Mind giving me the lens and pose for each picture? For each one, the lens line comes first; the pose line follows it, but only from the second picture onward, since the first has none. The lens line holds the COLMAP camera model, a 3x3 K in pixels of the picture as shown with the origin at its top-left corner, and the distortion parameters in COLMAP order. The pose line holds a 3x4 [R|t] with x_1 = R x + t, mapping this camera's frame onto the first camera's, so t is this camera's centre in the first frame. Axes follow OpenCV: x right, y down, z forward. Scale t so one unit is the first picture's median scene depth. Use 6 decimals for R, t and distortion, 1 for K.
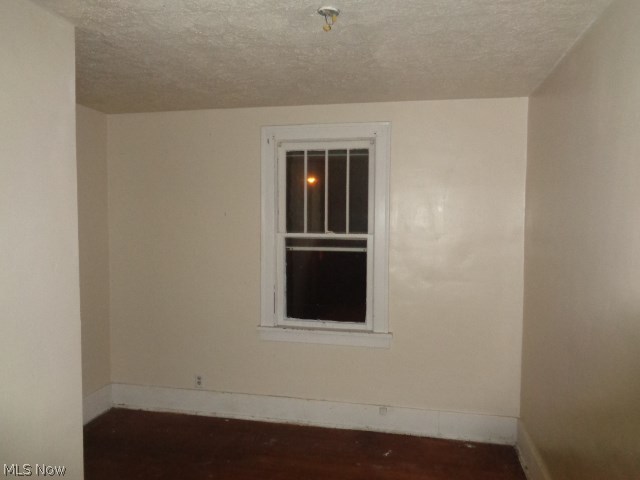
lens RADIAL K [[484.8, 0, 320.1], [0, 484.8, 242.6], [0, 0, 1]] dist [0.007865, 0.005338]
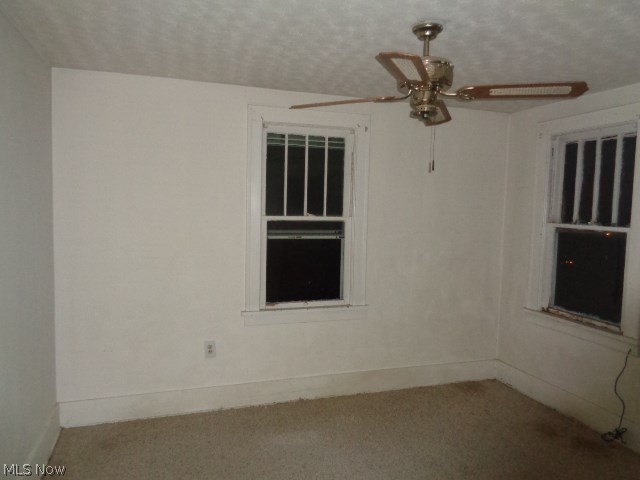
lens RADIAL K [[484.8, 0, 317.4], [0, 484.8, 243.4], [0, 0, 1]] dist [0.007865, 0.005338]
pose [[0.850463, -0.031737, 0.525076, -0.515518], [0.008540, 0.998880, 0.046542, -0.008856], [-0.525965, -0.035098, 0.849782, 0.102317]]
